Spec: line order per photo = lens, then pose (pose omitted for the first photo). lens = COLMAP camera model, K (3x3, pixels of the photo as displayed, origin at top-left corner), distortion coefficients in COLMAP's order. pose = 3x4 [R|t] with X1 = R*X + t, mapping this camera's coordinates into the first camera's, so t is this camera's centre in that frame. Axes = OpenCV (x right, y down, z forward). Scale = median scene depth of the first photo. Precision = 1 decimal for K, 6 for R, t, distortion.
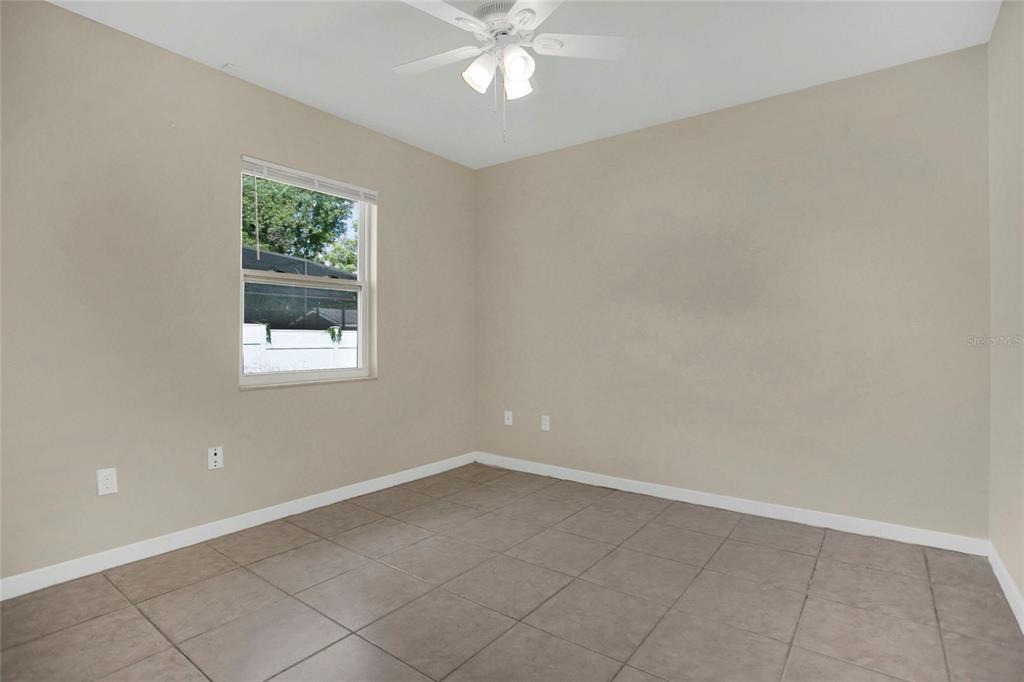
lens RADIAL K [[500.9, 0, 517.7], [0, 500.9, 343.0], [0, 0, 1]] dist [0.000183, 0.000482]
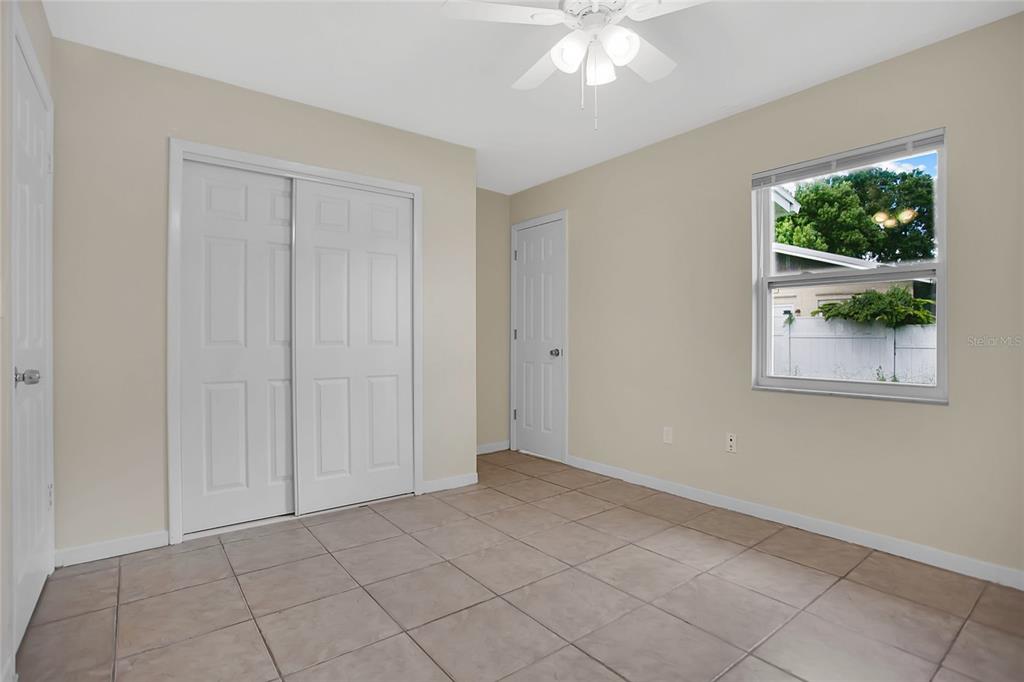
lens RADIAL K [[500.9, 0, 517.7], [0, 500.9, 343.0], [0, 0, 1]] dist [0.000183, 0.000482]
pose [[-0.251742, -0.001144, -0.967794, 0.704032], [-0.005182, 0.999987, 0.000165, -0.002387], [0.967781, 0.005057, -0.251744, 0.860534]]
